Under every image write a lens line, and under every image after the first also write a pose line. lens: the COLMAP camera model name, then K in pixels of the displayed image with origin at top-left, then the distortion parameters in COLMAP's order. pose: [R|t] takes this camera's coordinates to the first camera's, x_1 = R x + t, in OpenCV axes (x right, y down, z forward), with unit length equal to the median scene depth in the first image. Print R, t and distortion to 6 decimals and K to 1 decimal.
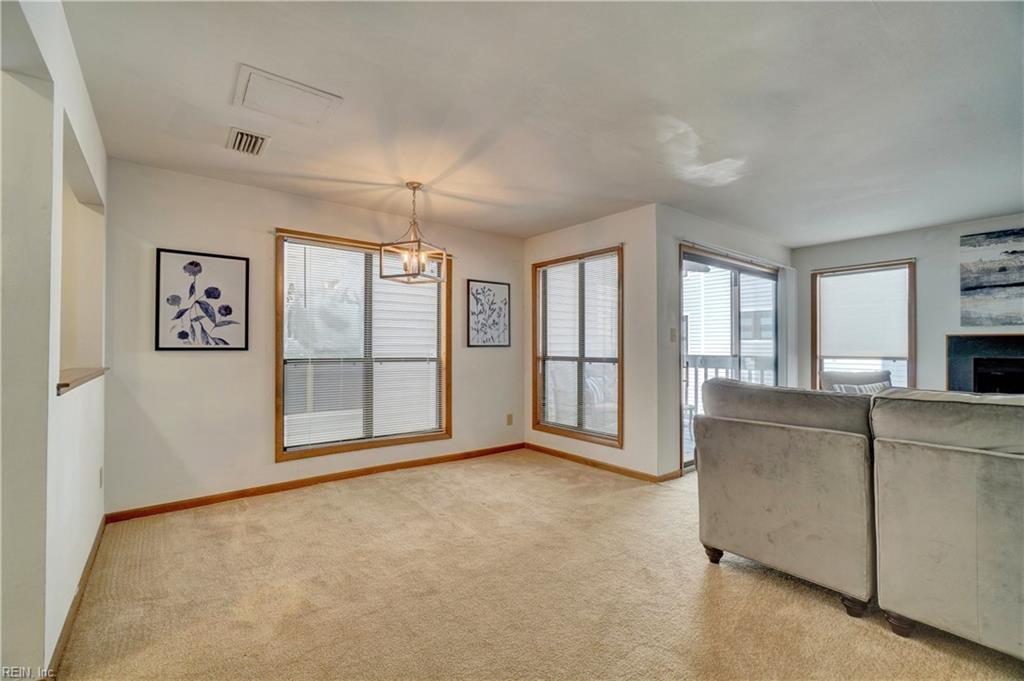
lens RADIAL K [[454.1, 0, 512.0], [0, 454.1, 340.5], [0, 0, 1]] dist [0.022792, 0.000060]
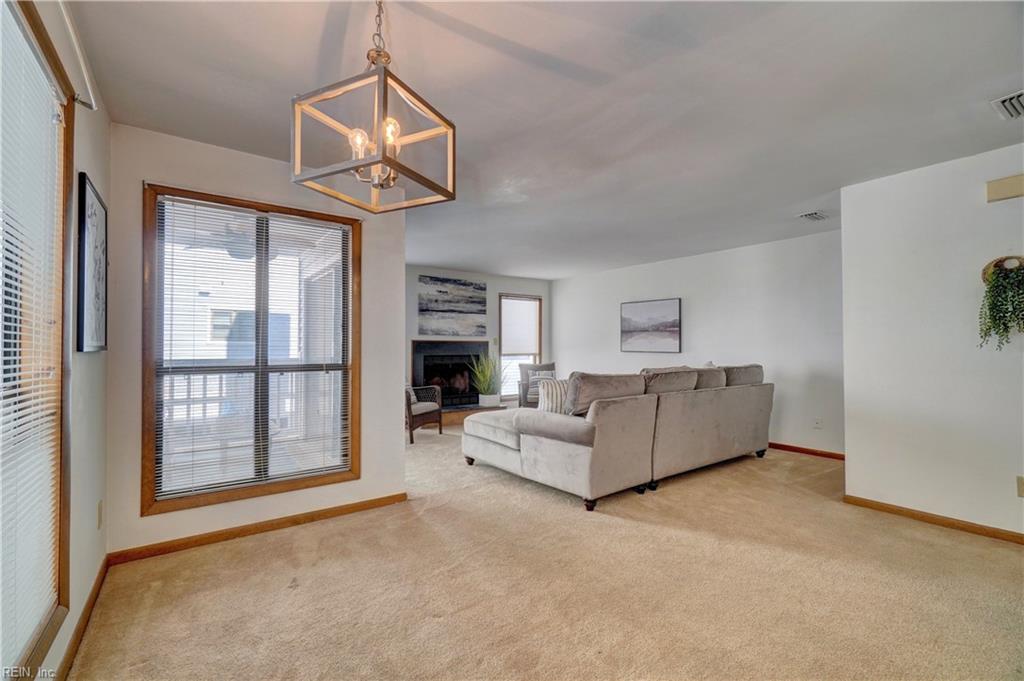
lens RADIAL K [[439.8, 0, 512.0], [0, 439.8, 340.5], [0, 0, 1]] dist [-0.000508, -0.000090]
pose [[0.038674, 0.015916, 0.999125, -0.473537], [-0.011014, 0.999819, -0.015501, 0.007934], [-0.999191, -0.010404, 0.038842, 0.661452]]
